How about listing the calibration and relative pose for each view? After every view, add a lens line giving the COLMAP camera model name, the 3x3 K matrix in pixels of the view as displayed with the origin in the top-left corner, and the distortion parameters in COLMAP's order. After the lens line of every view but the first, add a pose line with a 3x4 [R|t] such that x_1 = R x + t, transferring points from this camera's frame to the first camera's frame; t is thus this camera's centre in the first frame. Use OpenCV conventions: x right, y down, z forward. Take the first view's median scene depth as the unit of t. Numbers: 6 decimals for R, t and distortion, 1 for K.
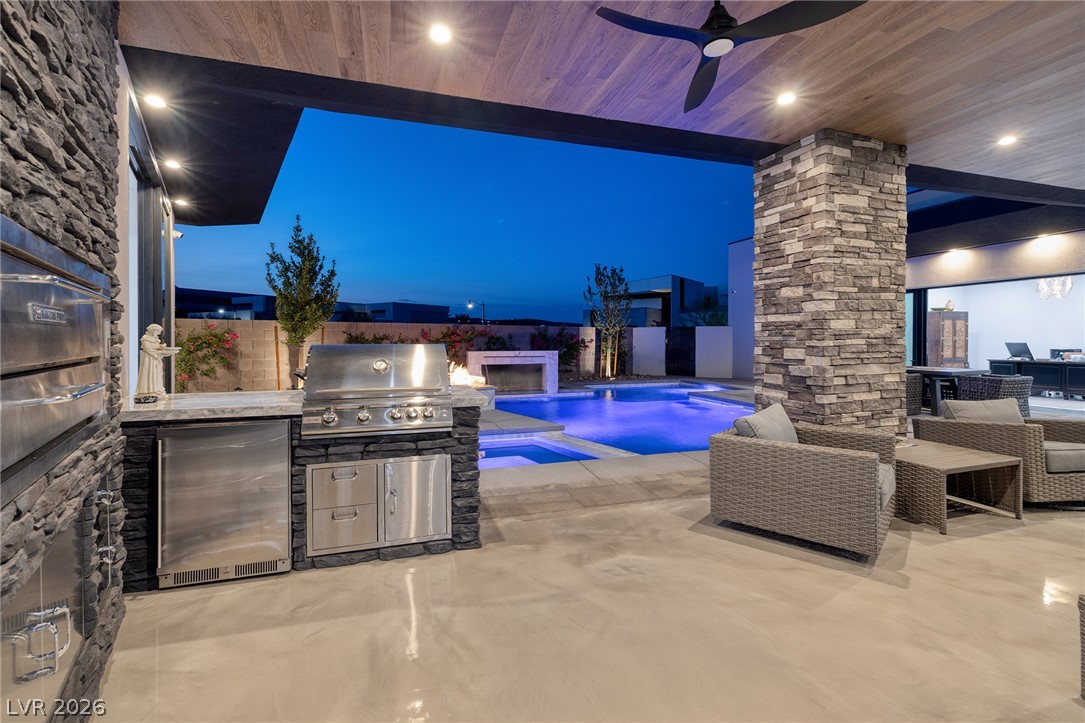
lens RADIAL K [[463.3, 0, 514.1], [0, 463.3, 340.1], [0, 0, 1]] dist [0.000740, 0.000256]
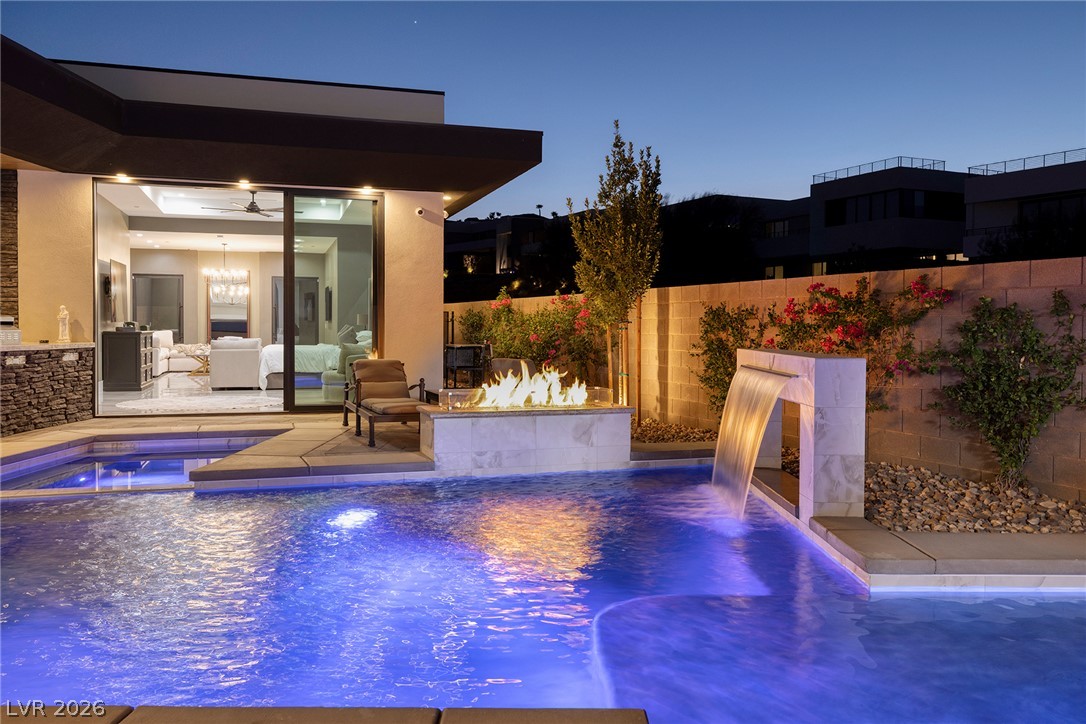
lens RADIAL K [[891.1, 0, 535.0], [0, 891.1, 345.2], [0, 0, 1]] dist [0.005691, 0.005049]
pose [[-0.269338, 0.022485, -0.962783, 0.565419], [-0.008805, 0.999628, 0.025808, 0.005047], [0.963005, 0.015428, -0.269040, 0.947664]]
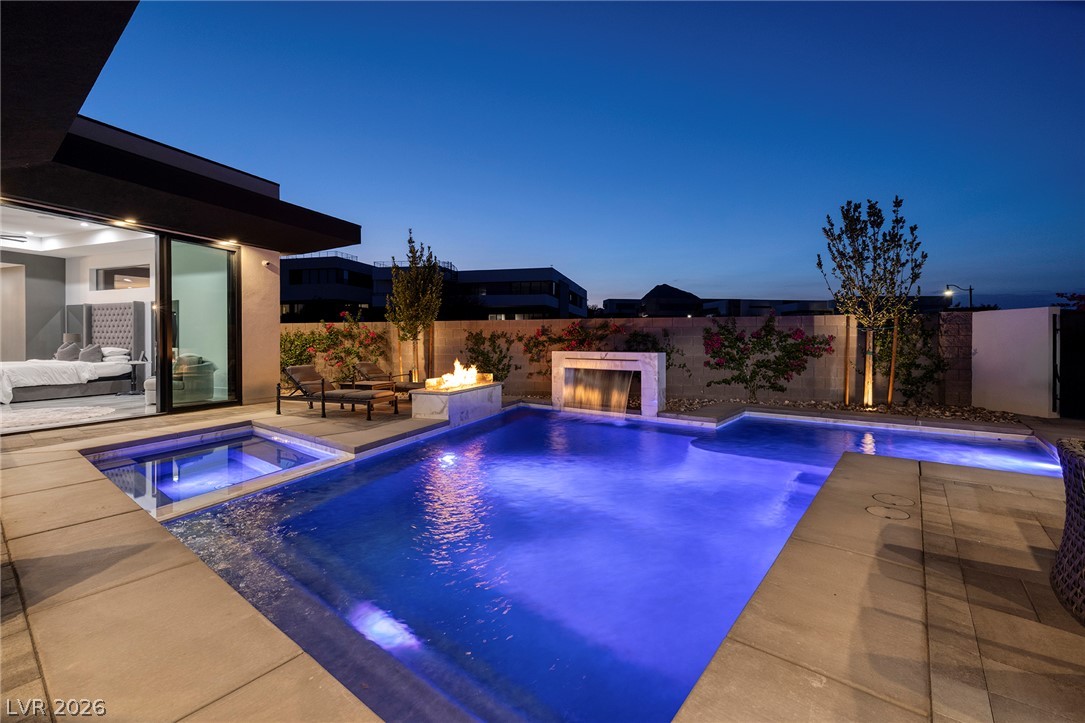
lens RADIAL K [[463.3, 0, 551.9], [0, 463.3, 344.6], [0, 0, 1]] dist [0.000740, 0.000256]
pose [[0.598010, 0.007643, -0.801452, 0.511904], [-0.003809, 0.999970, 0.006695, 0.007023], [0.801479, -0.000951, 0.598022, 0.467046]]
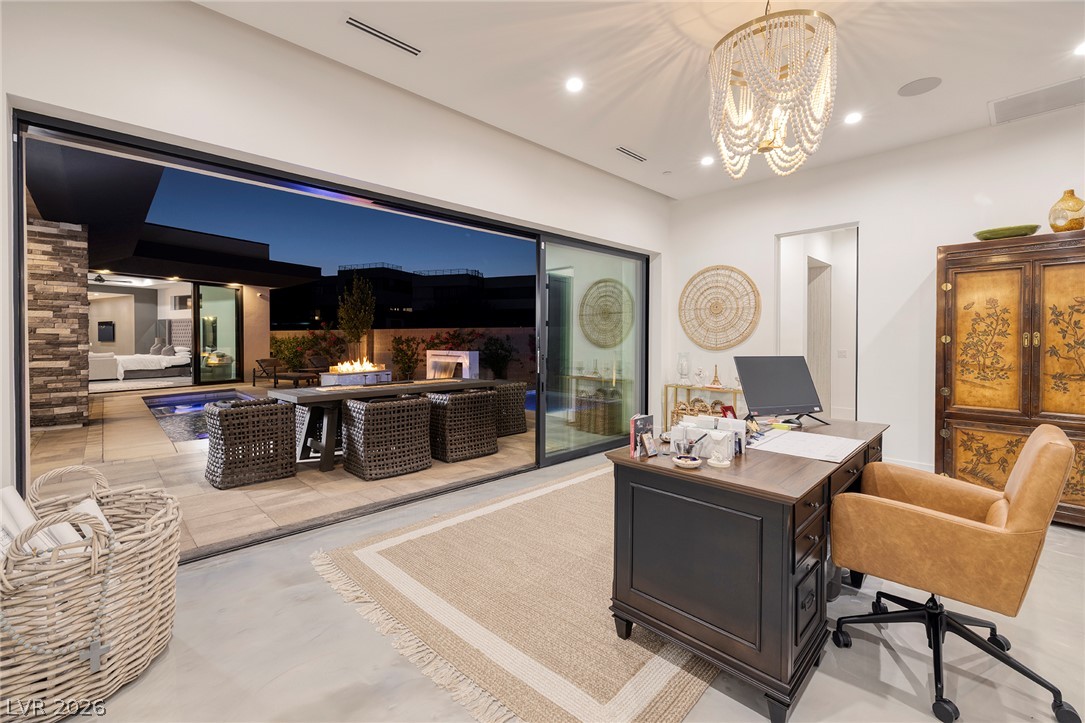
lens RADIAL K [[463.3, 0, 541.9], [0, 463.3, 340.4], [0, 0, 1]] dist [0.000740, 0.000256]
pose [[0.468693, 0.002765, -0.883357, 1.049860], [-0.003220, 0.999994, 0.001422, -0.003562], [0.883355, 0.002179, 0.468699, 0.632340]]
